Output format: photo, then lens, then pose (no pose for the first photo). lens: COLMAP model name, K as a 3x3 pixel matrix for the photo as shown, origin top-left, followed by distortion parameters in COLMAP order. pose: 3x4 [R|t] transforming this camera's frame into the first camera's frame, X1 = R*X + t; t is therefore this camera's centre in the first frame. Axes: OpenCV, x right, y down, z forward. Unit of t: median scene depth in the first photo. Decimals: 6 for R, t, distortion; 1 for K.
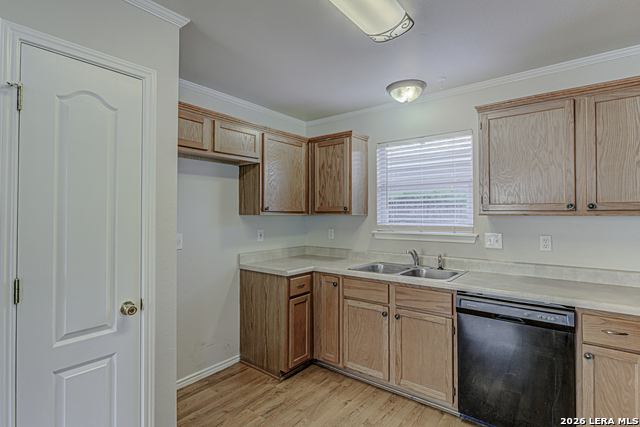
lens RADIAL K [[317.5, 0, 316.8], [0, 317.5, 210.6], [0, 0, 1]] dist [-0.003292, 0.000774]
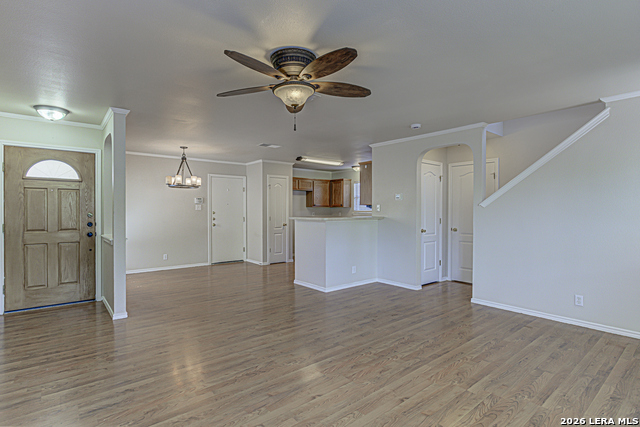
lens RADIAL K [[317.5, 0, 316.8], [0, 317.5, 210.6], [0, 0, 1]] dist [-0.003292, 0.000774]
pose [[0.974718, 0.000574, -0.223440, 0.631498], [0.001592, 0.999953, 0.009513, 0.020530], [0.223435, -0.009628, 0.974671, -2.300306]]
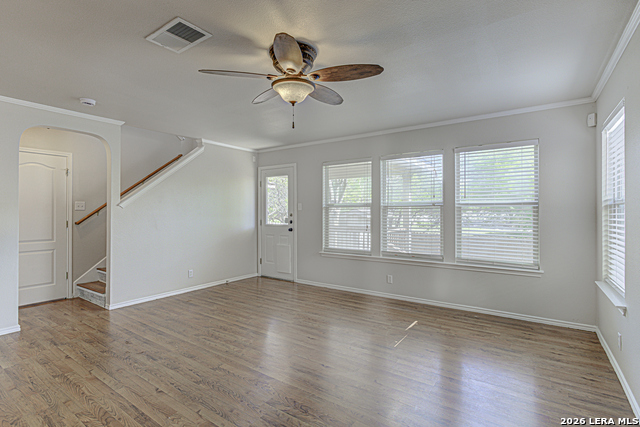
lens RADIAL K [[319.0, 0, 313.0], [0, 319.0, 210.4], [0, 0, 1]] dist [-0.006337, -0.000182]
pose [[-0.041867, 0.004068, 0.999115, -0.555916], [-0.009825, 0.999942, -0.004483, 0.030275], [-0.999075, -0.010004, -0.041825, -1.413325]]
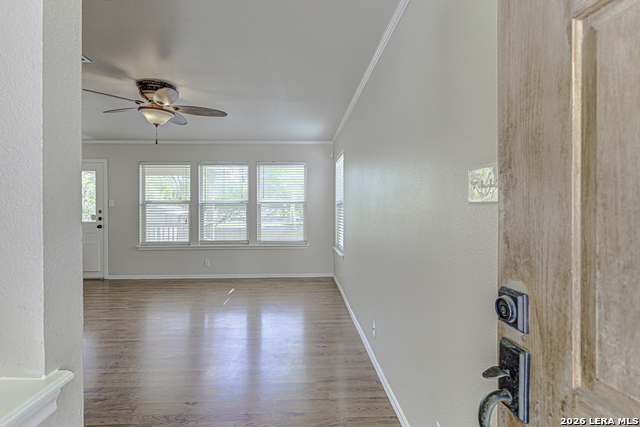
lens RADIAL K [[317.5, 0, 316.8], [0, 317.5, 210.6], [0, 0, 1]] dist [-0.003292, 0.000774]
pose [[-0.648855, -0.004275, 0.760900, -0.936751], [-0.005054, 0.999986, 0.001309, 0.036103], [-0.760896, -0.002996, -0.648867, -1.079494]]
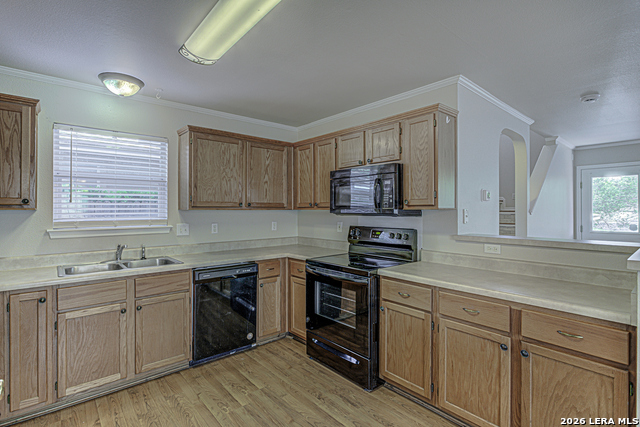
lens RADIAL K [[317.5, 0, 316.8], [0, 317.5, 210.6], [0, 0, 1]] dist [-0.003292, 0.000774]
pose [[0.183859, -0.002596, 0.982949, -0.570880], [-0.010948, 0.999929, 0.004688, 0.005549], [-0.982892, -0.011623, 0.183818, 0.215348]]
